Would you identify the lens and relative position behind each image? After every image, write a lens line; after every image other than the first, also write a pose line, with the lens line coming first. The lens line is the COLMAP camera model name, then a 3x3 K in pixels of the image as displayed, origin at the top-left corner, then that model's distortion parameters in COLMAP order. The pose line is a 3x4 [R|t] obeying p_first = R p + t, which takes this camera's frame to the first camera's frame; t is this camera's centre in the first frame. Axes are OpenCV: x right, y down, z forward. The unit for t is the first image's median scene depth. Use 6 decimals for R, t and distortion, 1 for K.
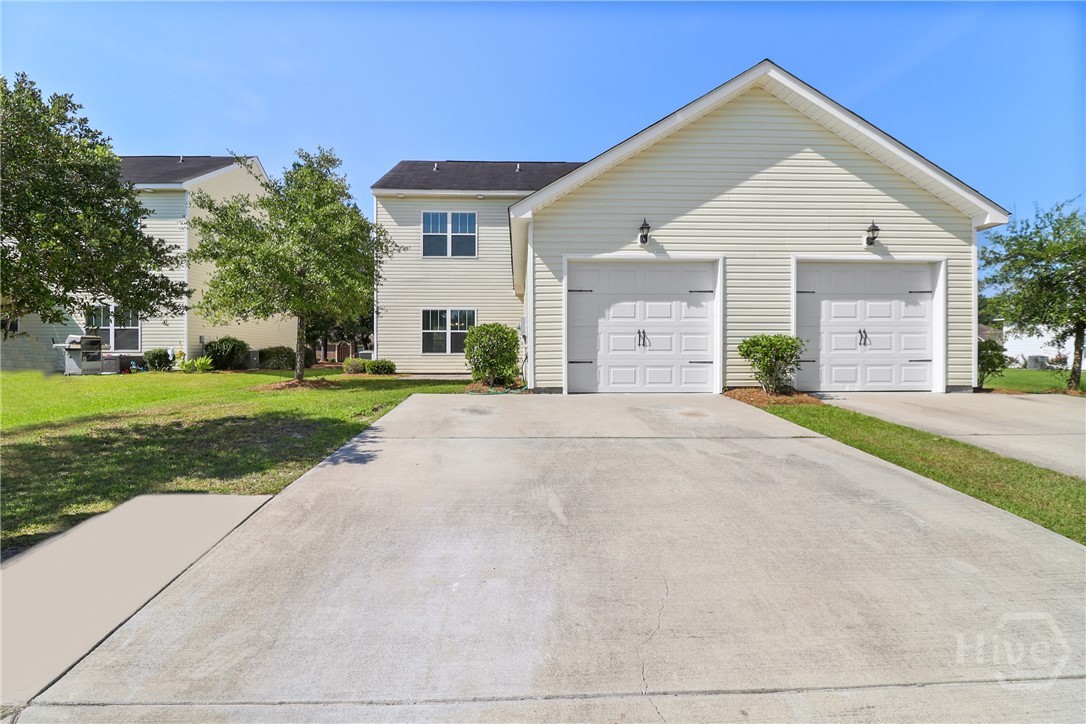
lens RADIAL K [[495.3, 0, 552.3], [0, 495.3, 356.7], [0, 0, 1]] dist [-0.029521, -0.000122]
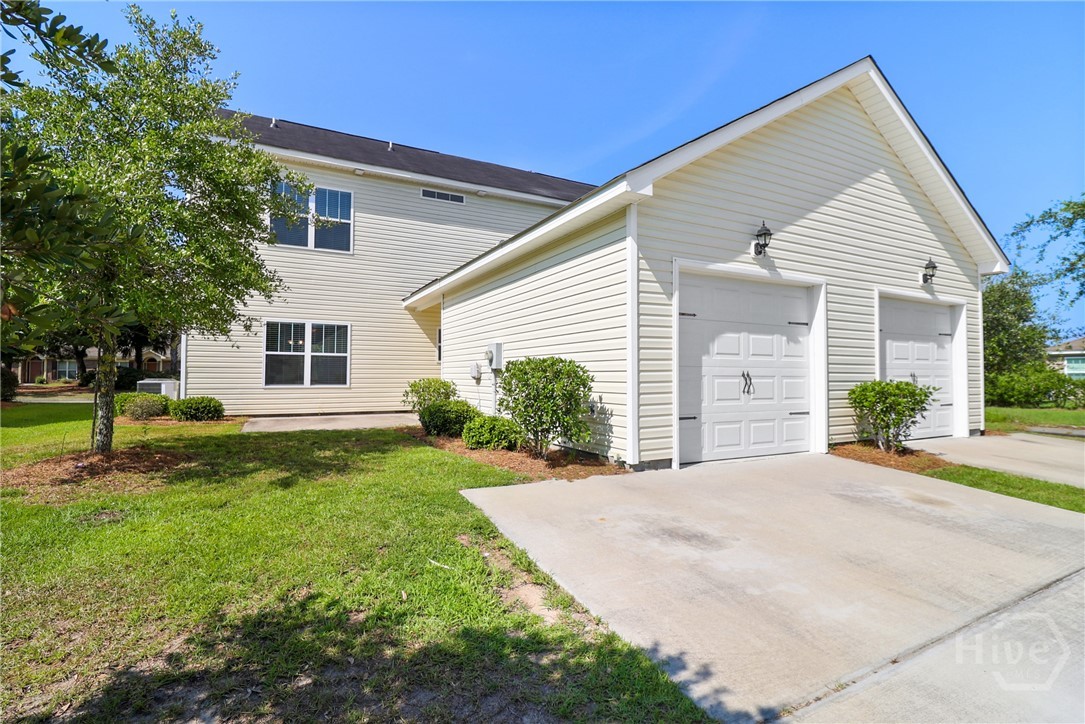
lens RADIAL K [[494.9, 0, 535.2], [0, 494.9, 362.6], [0, 0, 1]] dist [-0.029521, -0.000122]
pose [[0.909455, 0.016125, 0.415489, -0.413568], [-0.006217, 0.999663, -0.025191, -0.047581], [-0.415755, 0.020327, 0.909249, 0.464528]]
